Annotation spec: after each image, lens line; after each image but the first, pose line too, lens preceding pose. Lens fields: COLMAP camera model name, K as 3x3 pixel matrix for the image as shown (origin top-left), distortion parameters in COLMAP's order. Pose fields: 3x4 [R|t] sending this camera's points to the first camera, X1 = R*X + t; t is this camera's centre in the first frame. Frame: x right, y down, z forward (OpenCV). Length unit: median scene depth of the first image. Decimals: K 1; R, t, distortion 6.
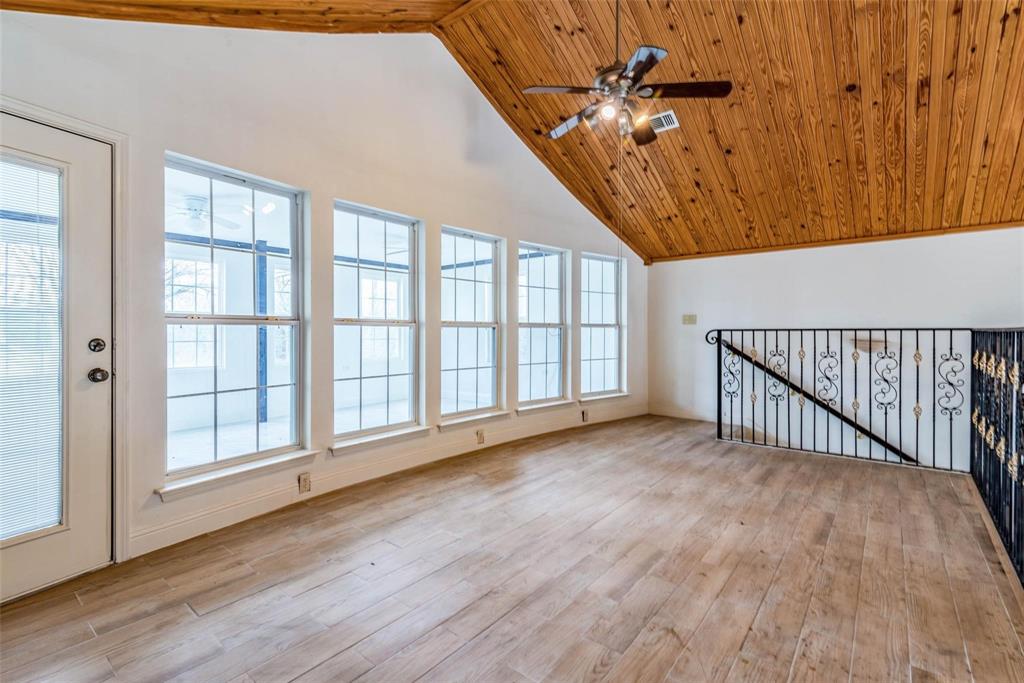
lens RADIAL K [[466.5, 0, 504.8], [0, 466.5, 337.7], [0, 0, 1]] dist [0.002844, 0.000476]
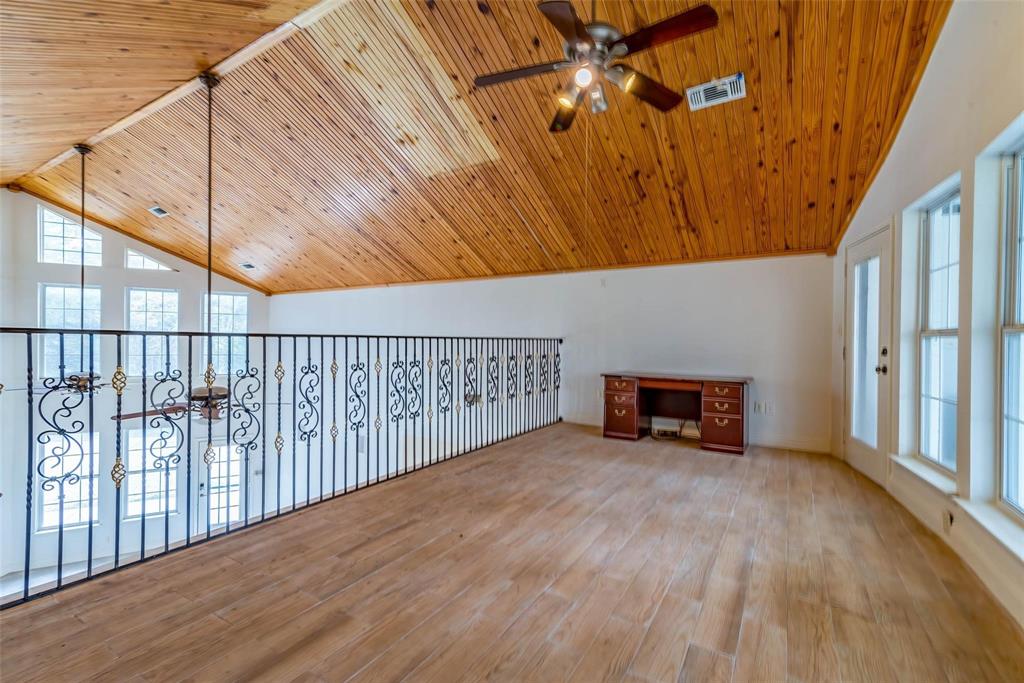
lens RADIAL K [[466.5, 0, 515.3], [0, 466.5, 340.4], [0, 0, 1]] dist [0.002844, 0.000476]
pose [[-0.987979, -0.010341, -0.154241, 0.533602], [-0.011723, 0.999899, 0.008055, -0.019829], [0.154142, 0.009767, -0.988000, 1.916519]]
